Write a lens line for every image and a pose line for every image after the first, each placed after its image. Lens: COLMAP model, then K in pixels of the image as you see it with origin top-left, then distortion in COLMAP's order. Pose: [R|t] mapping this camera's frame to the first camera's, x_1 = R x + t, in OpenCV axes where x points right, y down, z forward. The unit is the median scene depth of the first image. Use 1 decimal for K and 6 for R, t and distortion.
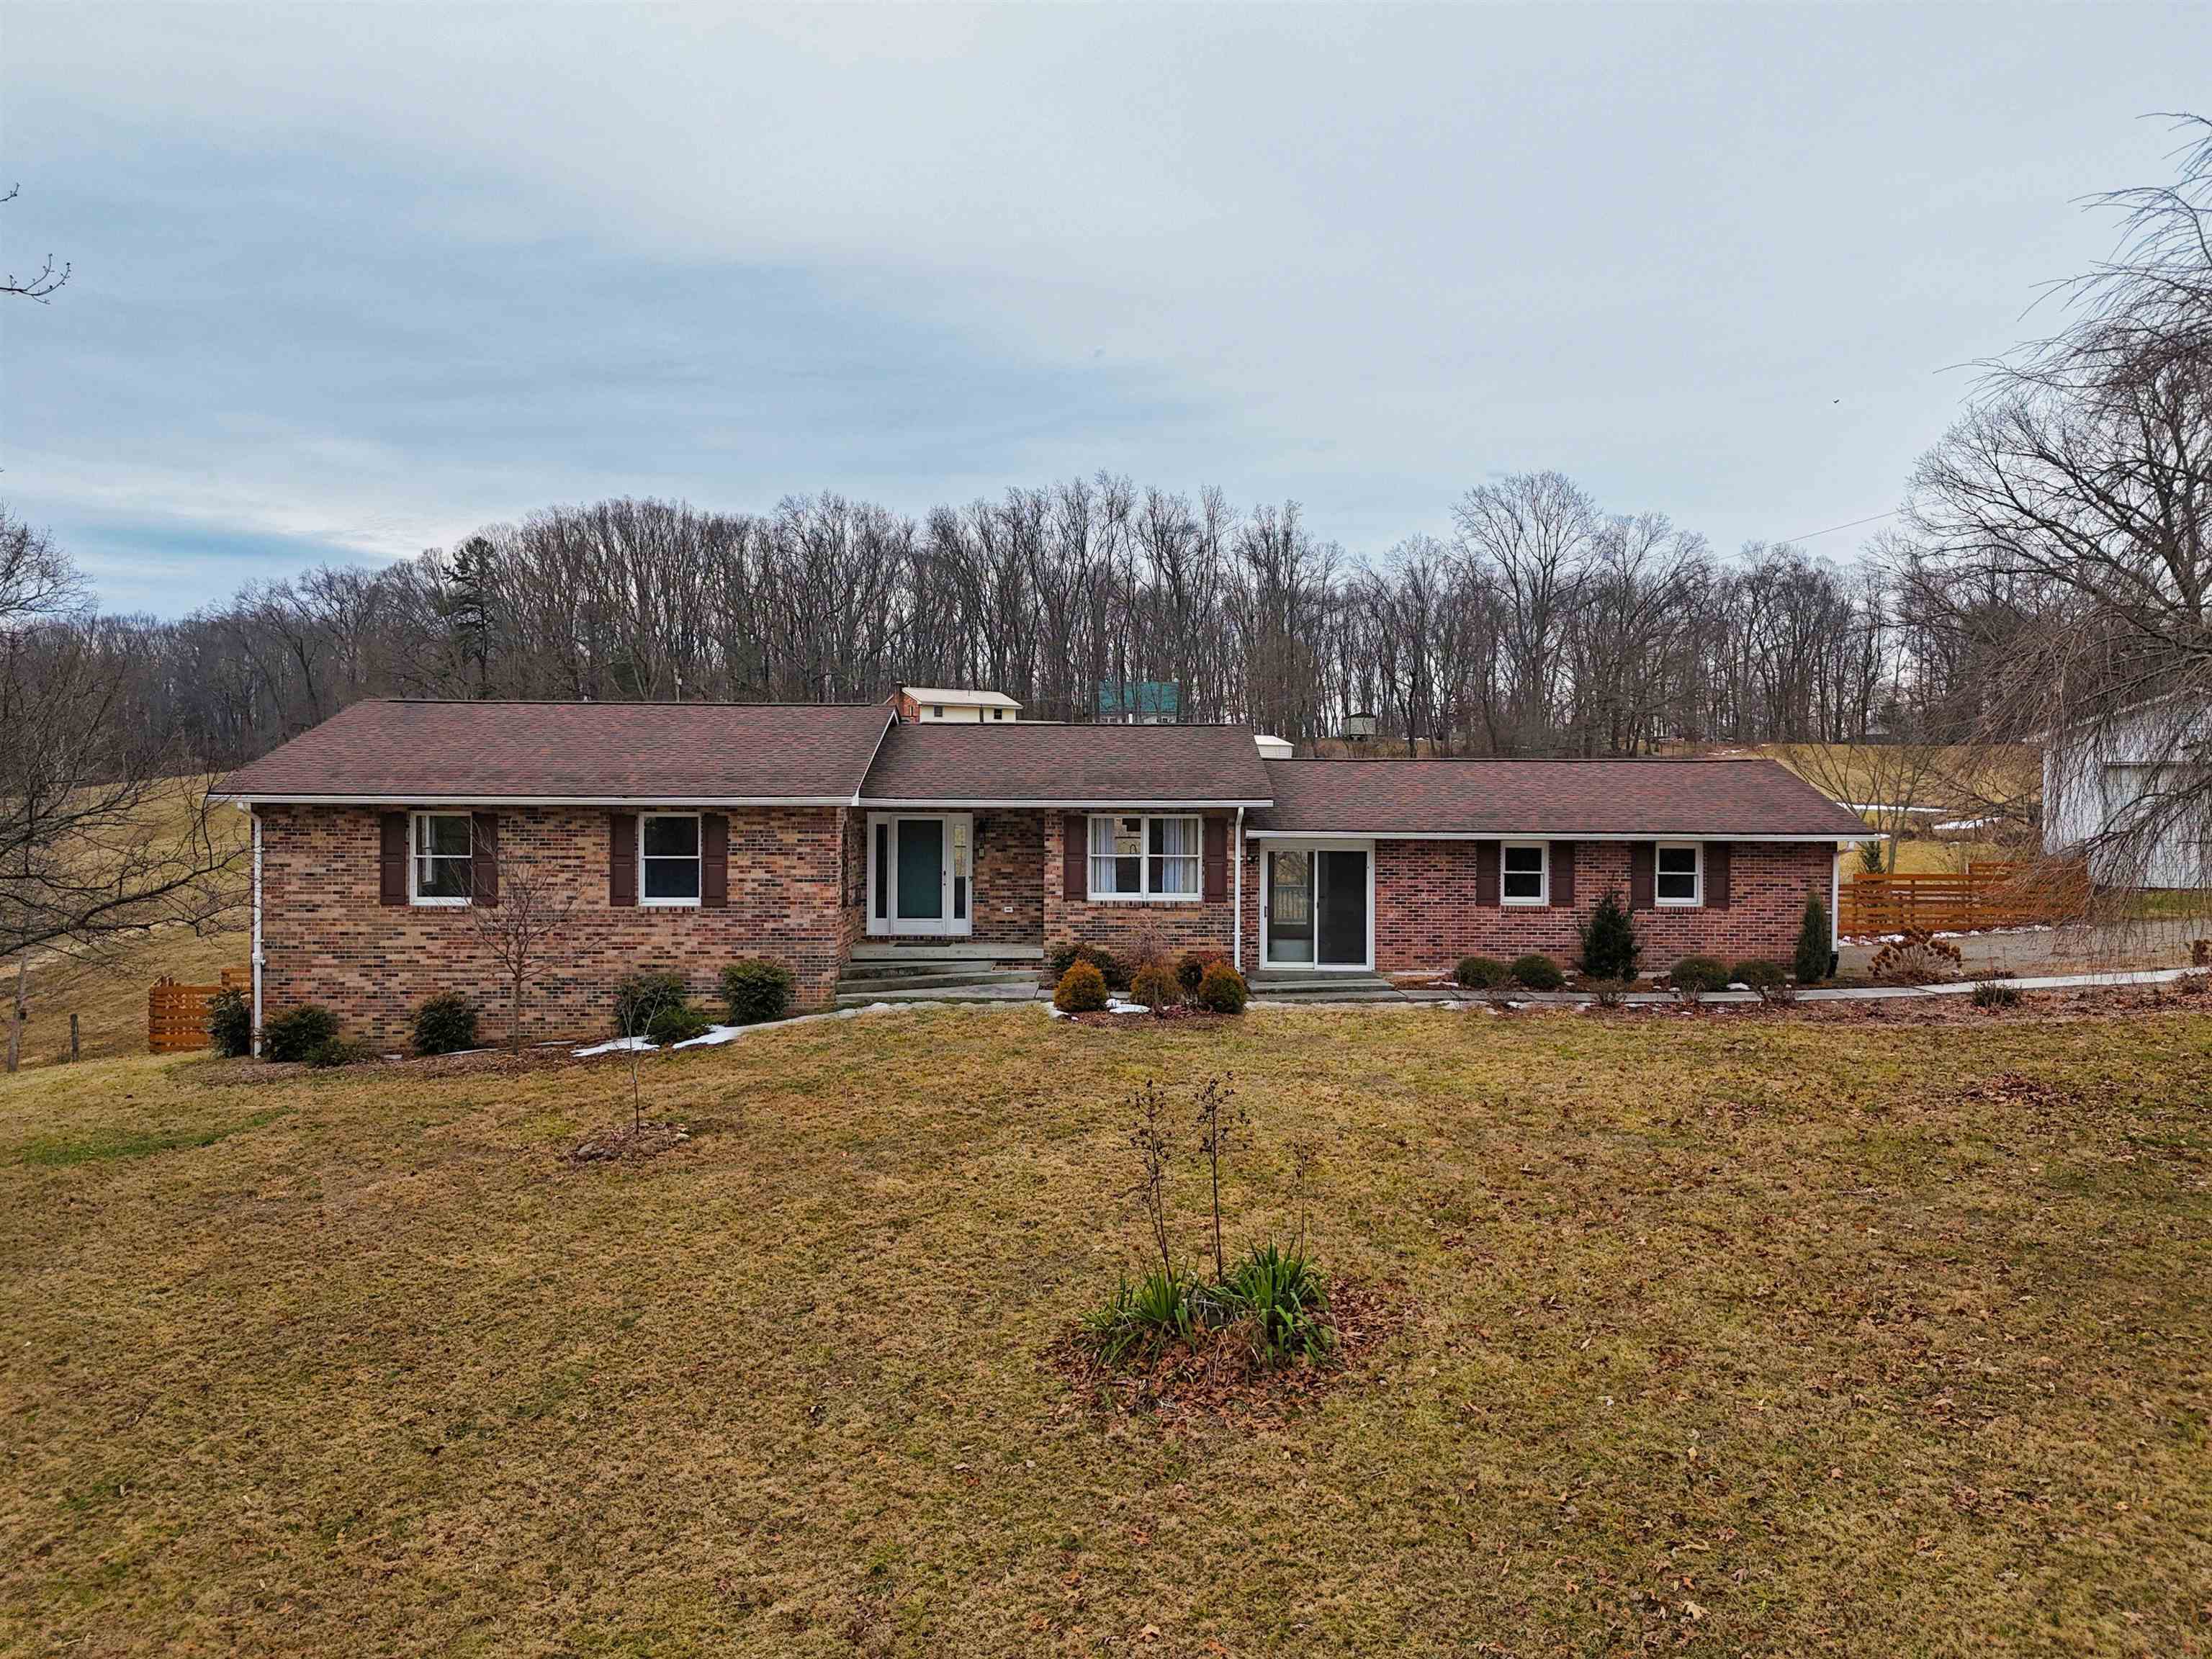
lens RADIAL K [[1609.1, 0, 1105.7], [0, 1609.1, 832.0], [0, 0, 1]] dist [0.128305, -0.157350]
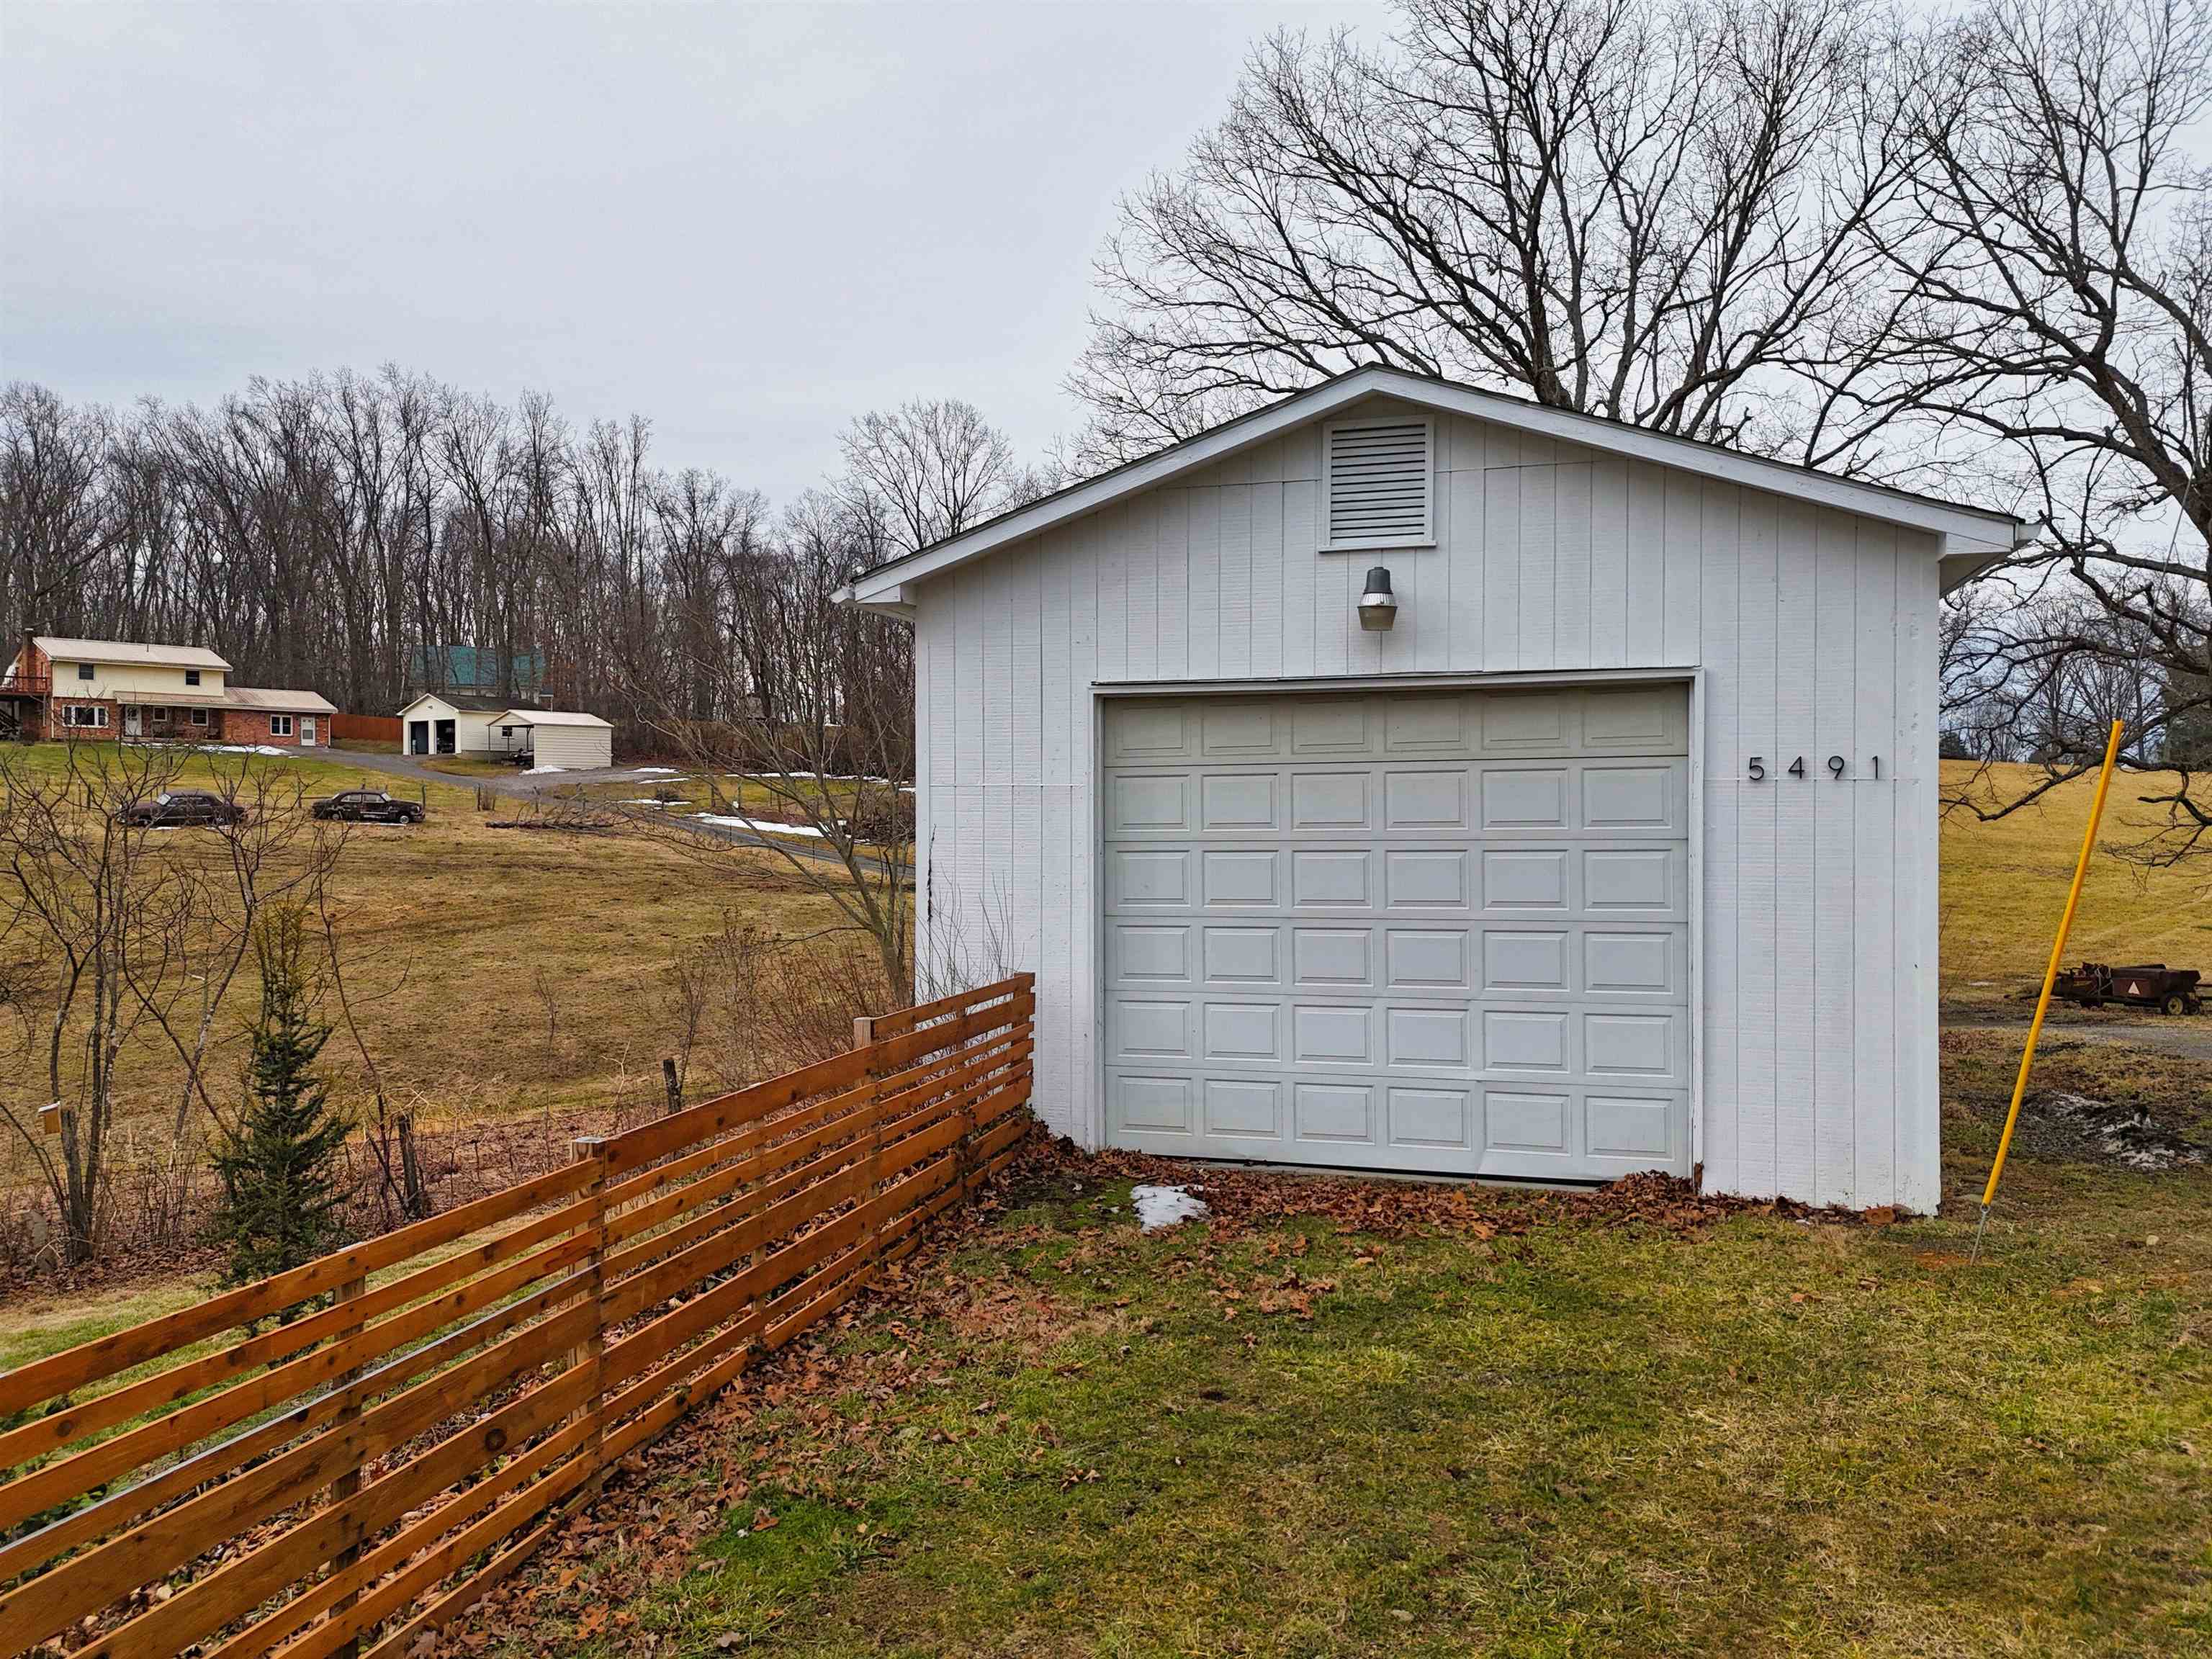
lens RADIAL K [[1620.8, 0, 1110.0], [0, 1620.8, 828.7], [0, 0, 1]] dist [0.074945, -0.065782]
pose [[0.965954, -0.004124, 0.258681, 0.809845], [0.004296, 0.999991, -0.000099, -0.028636], [-0.258678, 0.001207, 0.965963, 1.124459]]
